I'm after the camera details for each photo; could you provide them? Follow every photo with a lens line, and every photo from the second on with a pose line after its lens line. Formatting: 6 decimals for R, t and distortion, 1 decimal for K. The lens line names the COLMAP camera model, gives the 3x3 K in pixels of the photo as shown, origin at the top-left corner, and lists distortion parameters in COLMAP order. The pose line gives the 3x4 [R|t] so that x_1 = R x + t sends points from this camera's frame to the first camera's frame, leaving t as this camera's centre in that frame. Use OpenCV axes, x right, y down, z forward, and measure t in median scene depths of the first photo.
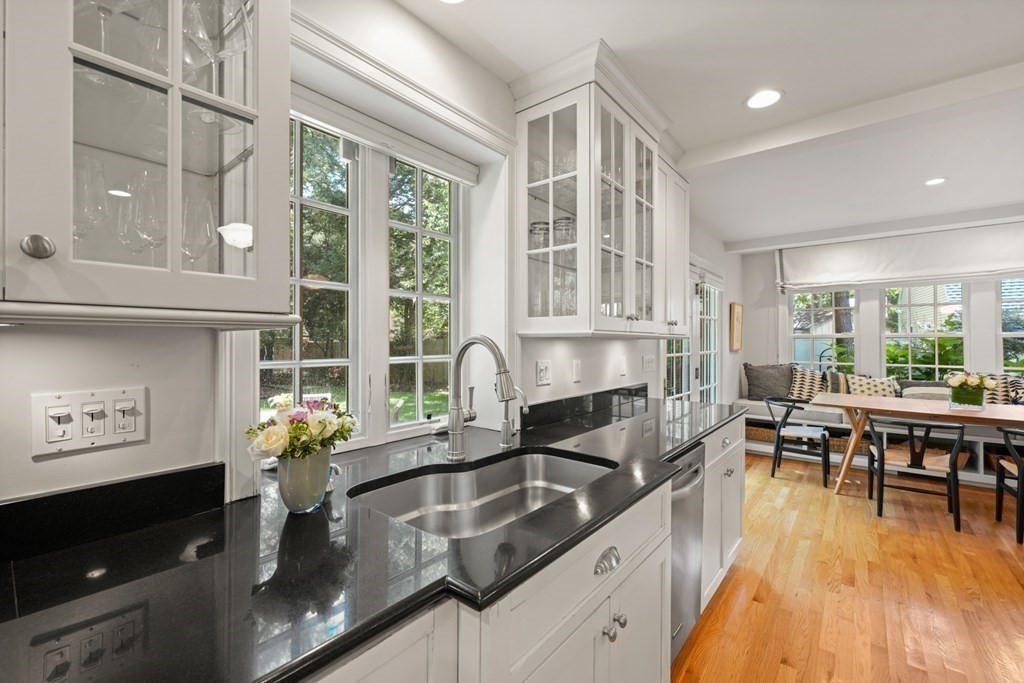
lens RADIAL K [[439.5, 0, 512.0], [0, 439.5, 341.2], [0, 0, 1]] dist [-0.000488, 0.001323]
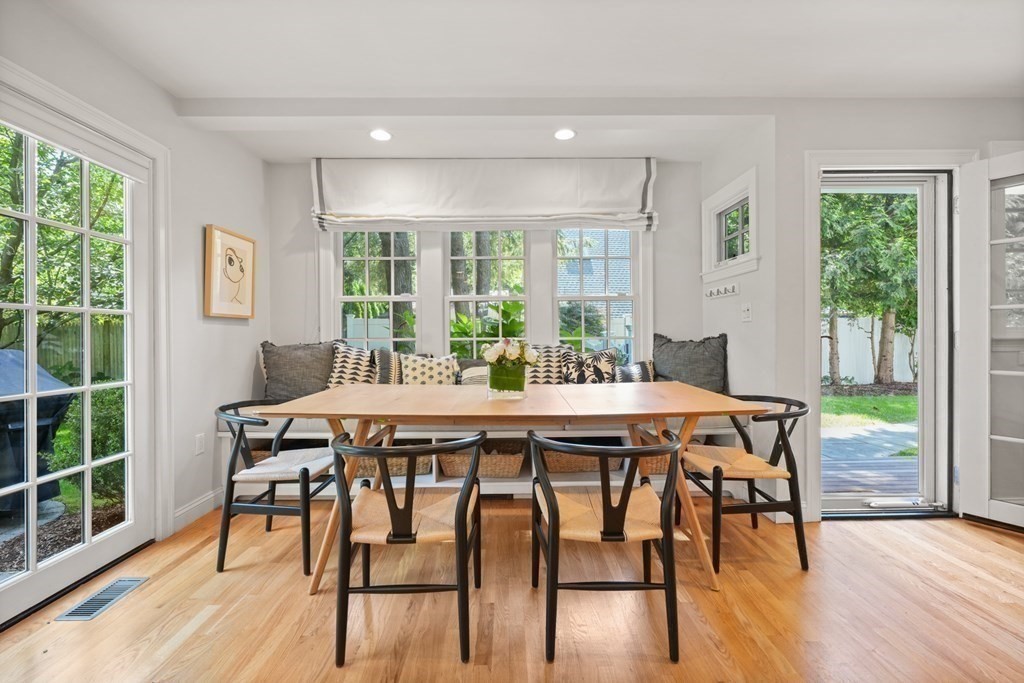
lens RADIAL K [[439.5, 0, 517.0], [0, 439.5, 333.0], [0, 0, 1]] dist [-0.000488, 0.001323]
pose [[0.771224, -0.000291, 0.636564, 0.520747], [0.004113, 0.999981, -0.004525, 0.052566], [-0.636551, 0.006108, 0.771211, 0.409327]]
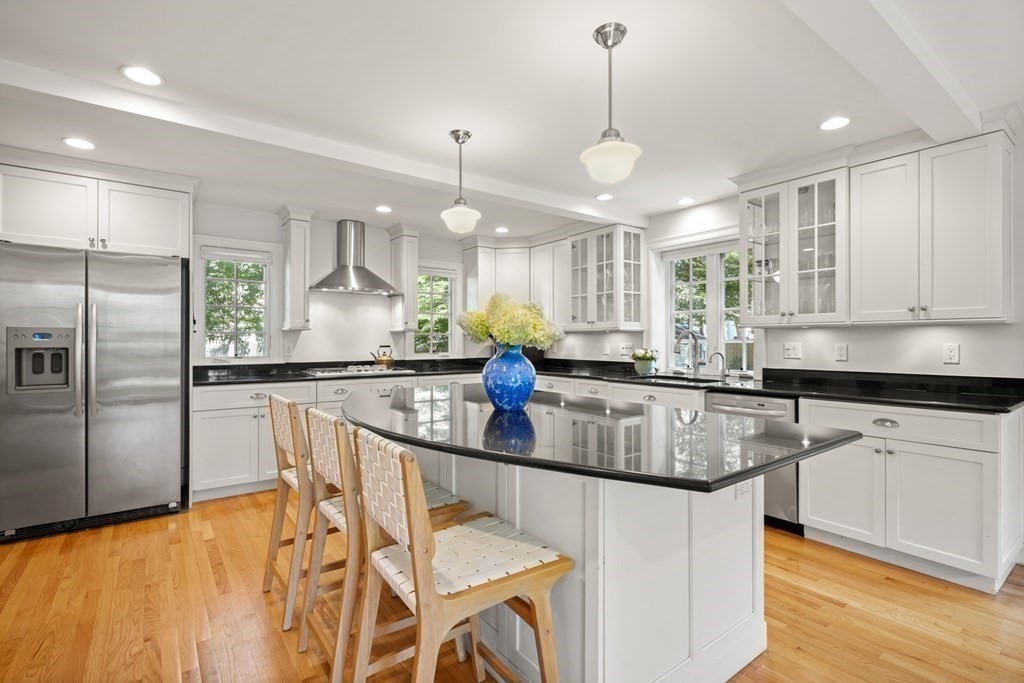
lens RADIAL K [[484.9, 0, 495.8], [0, 484.9, 339.7], [0, 0, 1]] dist [0.004355, 0.001329]
pose [[-0.268741, 0.003164, -0.963207, 0.973418], [0.009350, 0.999956, 0.000676, 0.011543], [0.963167, -0.008825, -0.268759, 0.217528]]
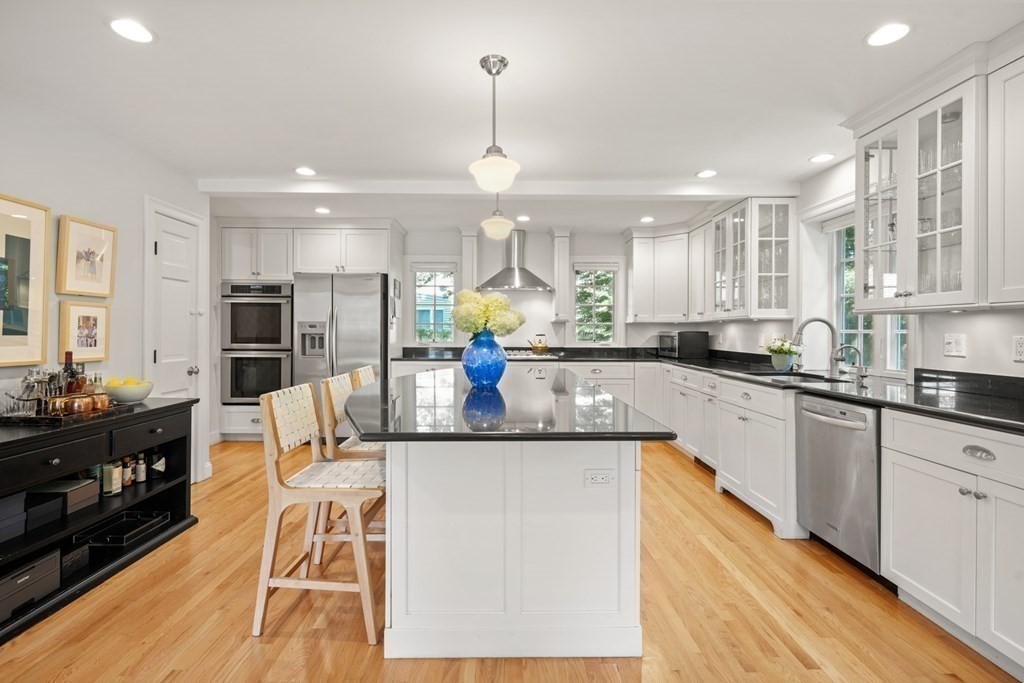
lens RADIAL K [[461.6, 0, 489.0], [0, 461.6, 332.2], [0, 0, 1]] dist [0.001331, -0.000475]
pose [[-0.789883, 0.004472, -0.613241, 0.821100], [0.005294, 0.999986, 0.000473, 0.016717], [0.613234, -0.002873, -0.789896, 0.579011]]
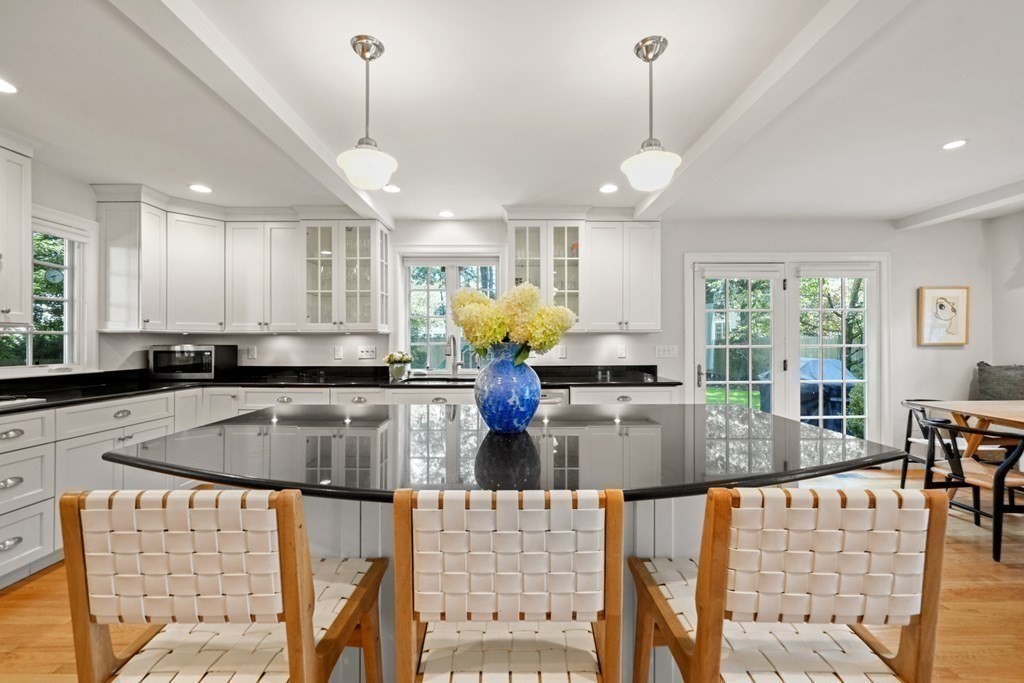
lens RADIAL K [[439.5, 0, 510.5], [0, 439.5, 342.4], [0, 0, 1]] dist [-0.000488, 0.001323]
pose [[0.632705, 0.000859, -0.774392, 0.758051], [0.004009, 0.999982, 0.004384, 0.011383], [0.774382, -0.005878, 0.632691, -0.162389]]
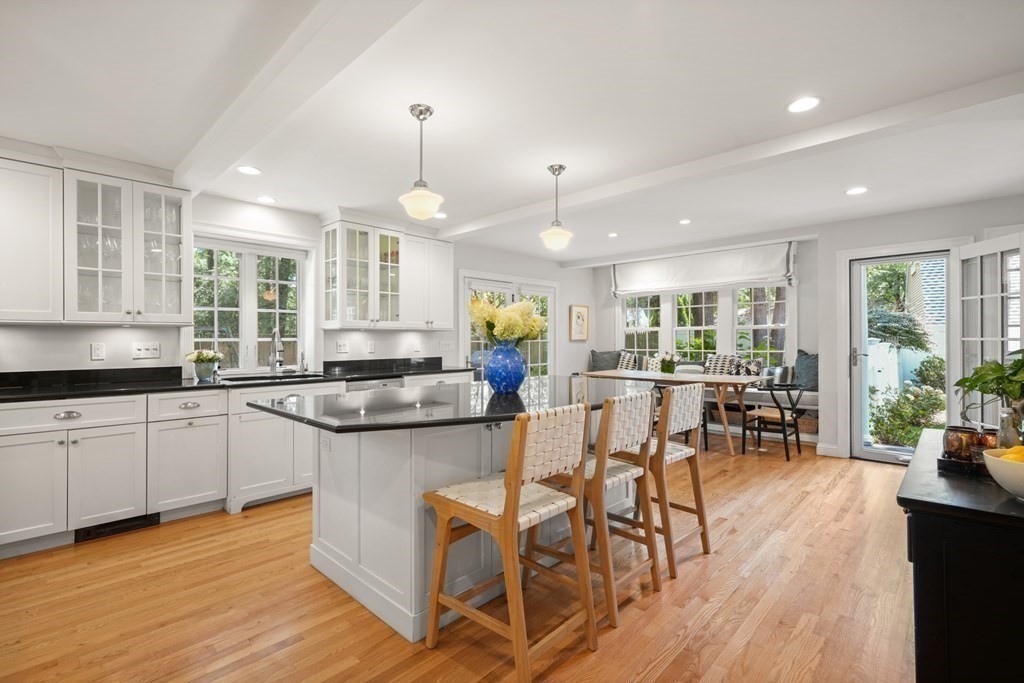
lens RADIAL K [[461.6, 0, 502.7], [0, 461.6, 340.5], [0, 0, 1]] dist [0.001331, -0.000475]
pose [[0.994525, -0.003279, -0.104451, 0.507567], [0.003681, 0.999987, 0.003659, 0.017949], [0.104438, -0.004023, 0.994523, -0.531746]]
